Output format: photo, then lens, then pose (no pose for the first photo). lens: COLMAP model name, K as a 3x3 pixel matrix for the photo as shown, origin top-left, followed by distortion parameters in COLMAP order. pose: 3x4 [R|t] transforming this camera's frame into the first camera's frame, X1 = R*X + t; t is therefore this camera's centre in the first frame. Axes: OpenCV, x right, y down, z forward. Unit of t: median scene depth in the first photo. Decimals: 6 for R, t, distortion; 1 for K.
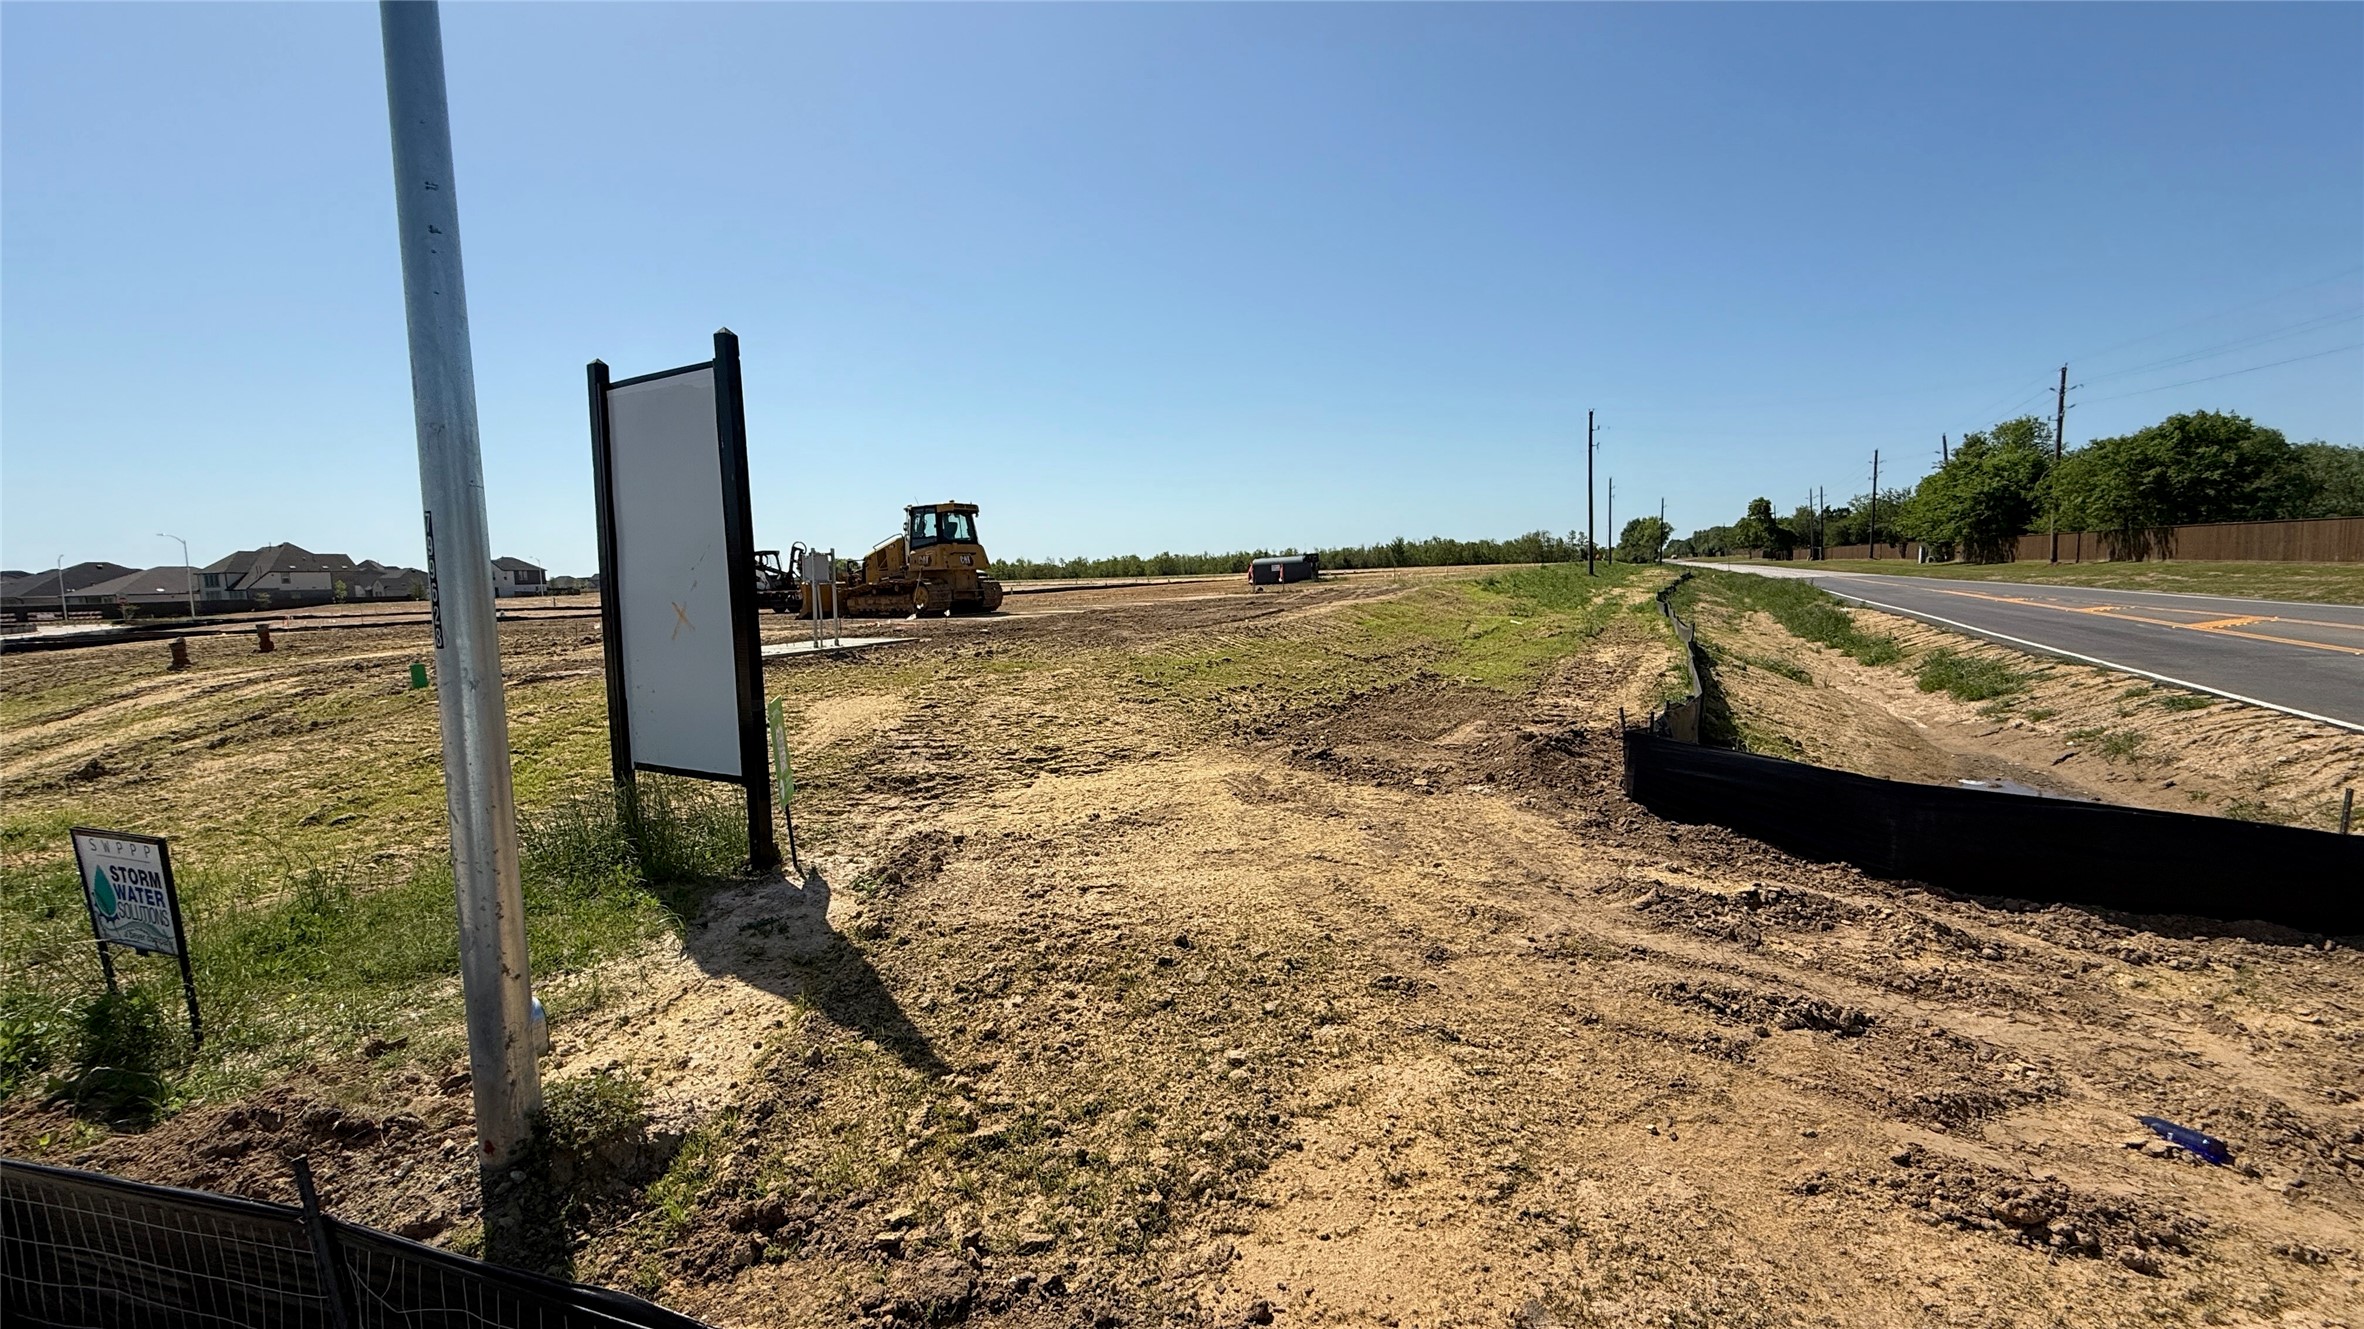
lens RADIAL K [[945.7, 0, 1181.1], [0, 945.7, 663.0], [0, 0, 1]] dist [-0.001051, 0.000154]
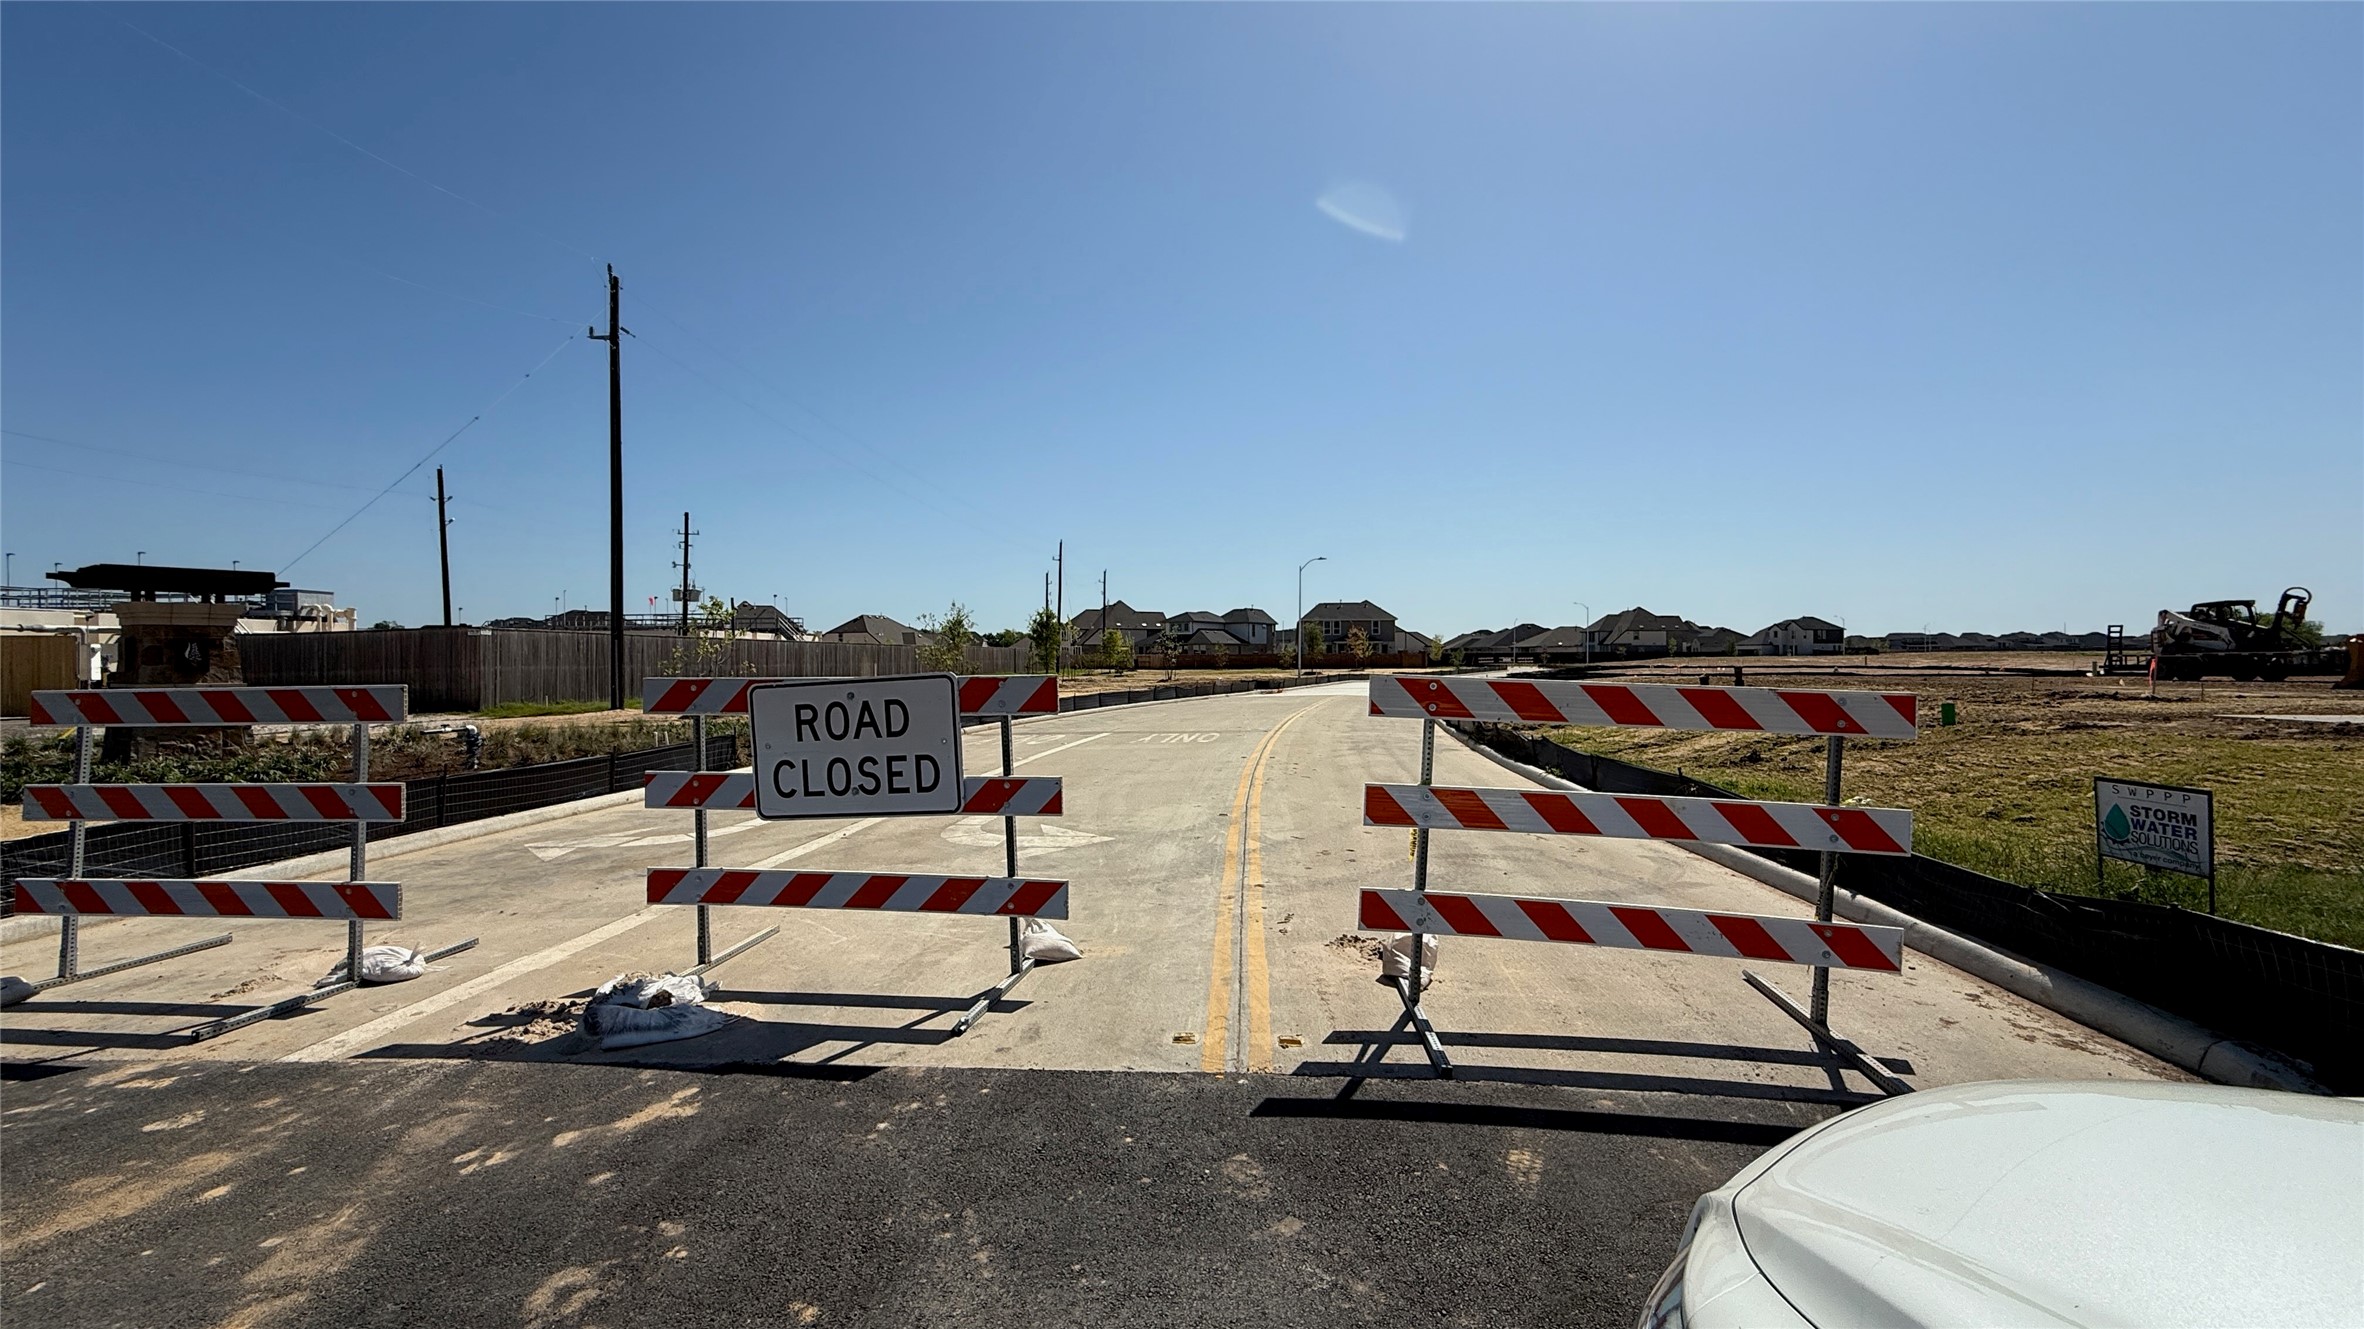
lens RADIAL K [[945.7, 0, 1176.5], [0, 945.7, 657.8], [0, 0, 1]] dist [-0.001051, 0.000154]
pose [[0.364477, 0.027759, -0.930799, -0.194090], [-0.090943, 0.995839, -0.005912, 0.082174], [0.926761, 0.086805, 0.365484, -0.604265]]
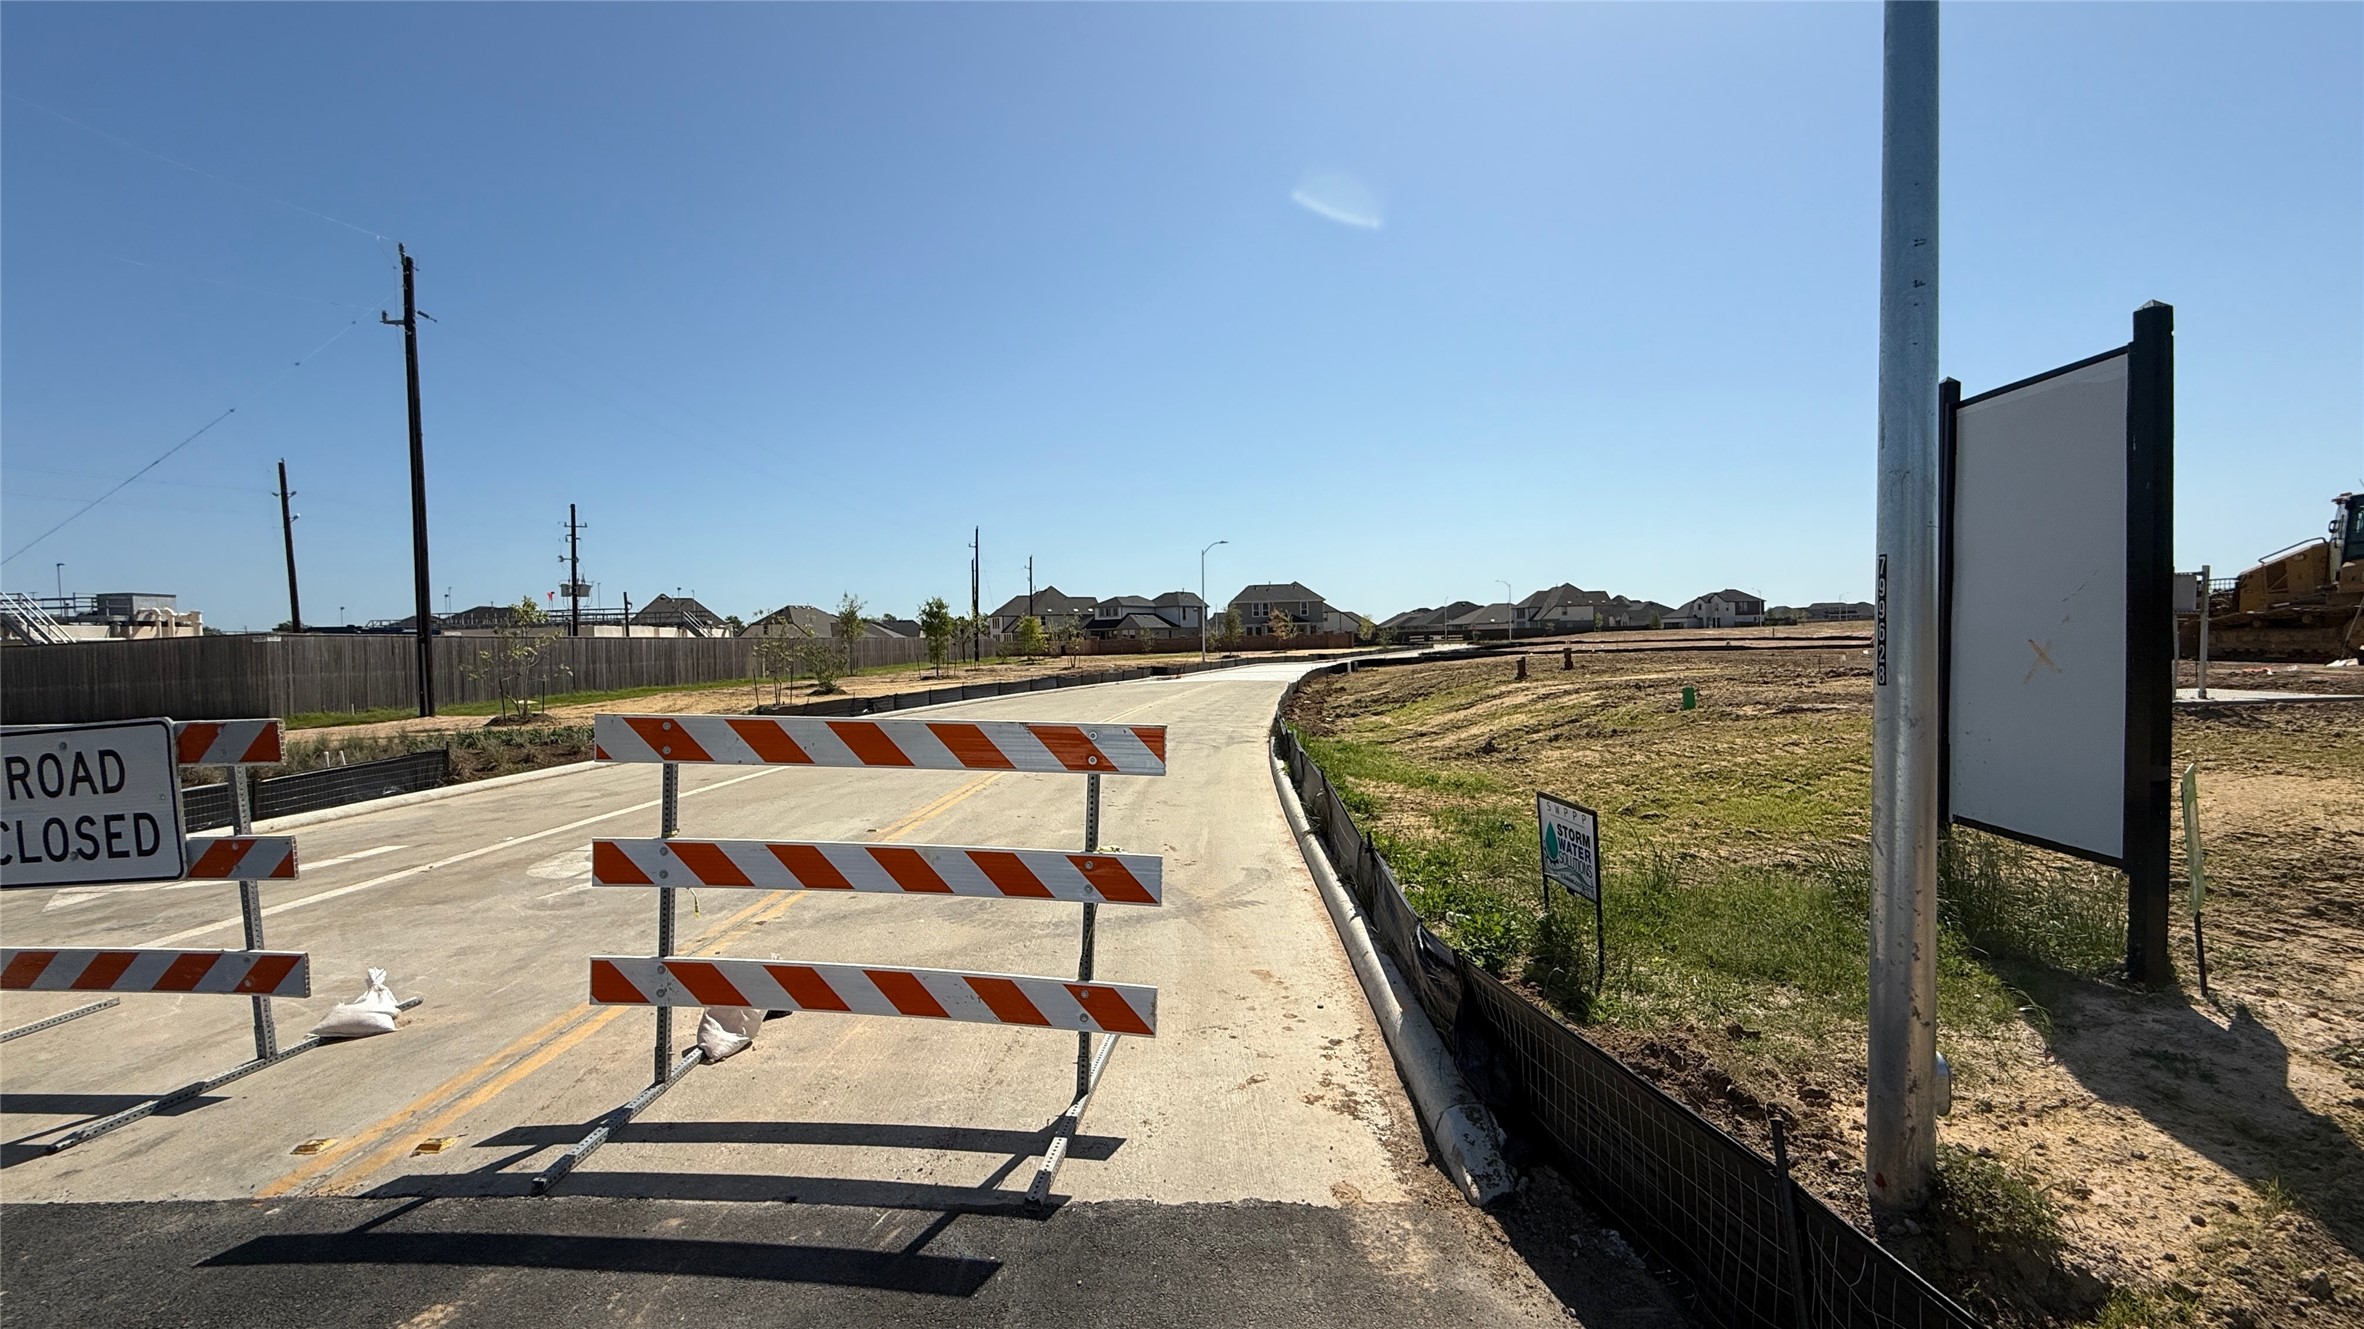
lens RADIAL K [[945.7, 0, 1170.5], [0, 945.7, 663.3], [0, 0, 1]] dist [-0.001051, 0.000154]
pose [[0.409398, 0.041077, -0.911431, -0.069970], [-0.069750, 0.997471, 0.013624, 0.000438], [0.909686, 0.057995, 0.411228, -0.064750]]
